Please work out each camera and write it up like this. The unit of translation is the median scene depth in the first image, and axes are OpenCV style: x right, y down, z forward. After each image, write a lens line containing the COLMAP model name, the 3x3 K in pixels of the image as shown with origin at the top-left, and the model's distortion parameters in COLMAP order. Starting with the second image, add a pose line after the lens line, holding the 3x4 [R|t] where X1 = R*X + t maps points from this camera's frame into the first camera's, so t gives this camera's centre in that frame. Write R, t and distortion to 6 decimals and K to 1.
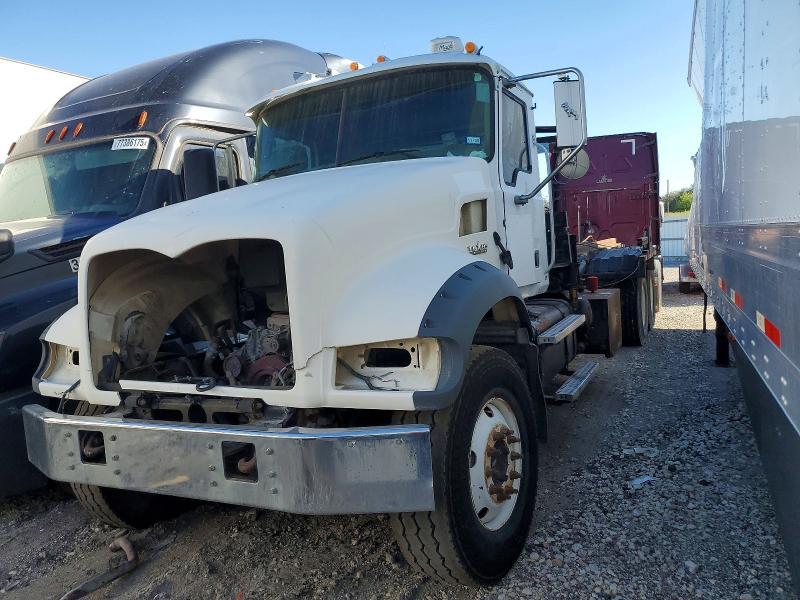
lens RADIAL K [[606.9, 0, 400.0], [0, 606.9, 300.0], [0, 0, 1]] dist [0.031902, 0.003540]
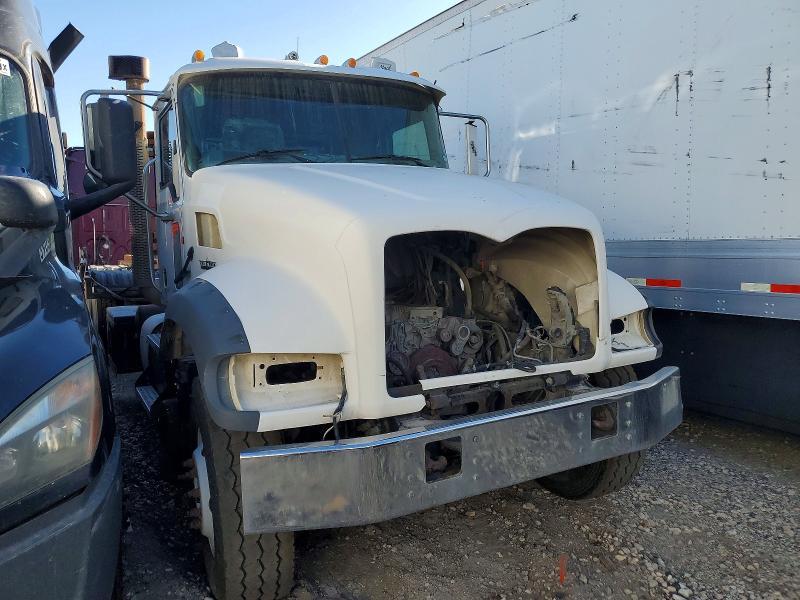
lens RADIAL K [[621.0, 0, 400.0], [0, 621.0, 300.0], [0, 0, 1]] dist [0.003163, 0.000688]
pose [[0.583230, -0.018636, 0.812093, -1.199820], [0.051347, 0.998583, -0.013960, 0.028142], [-0.810683, 0.049840, 0.583360, 0.514389]]
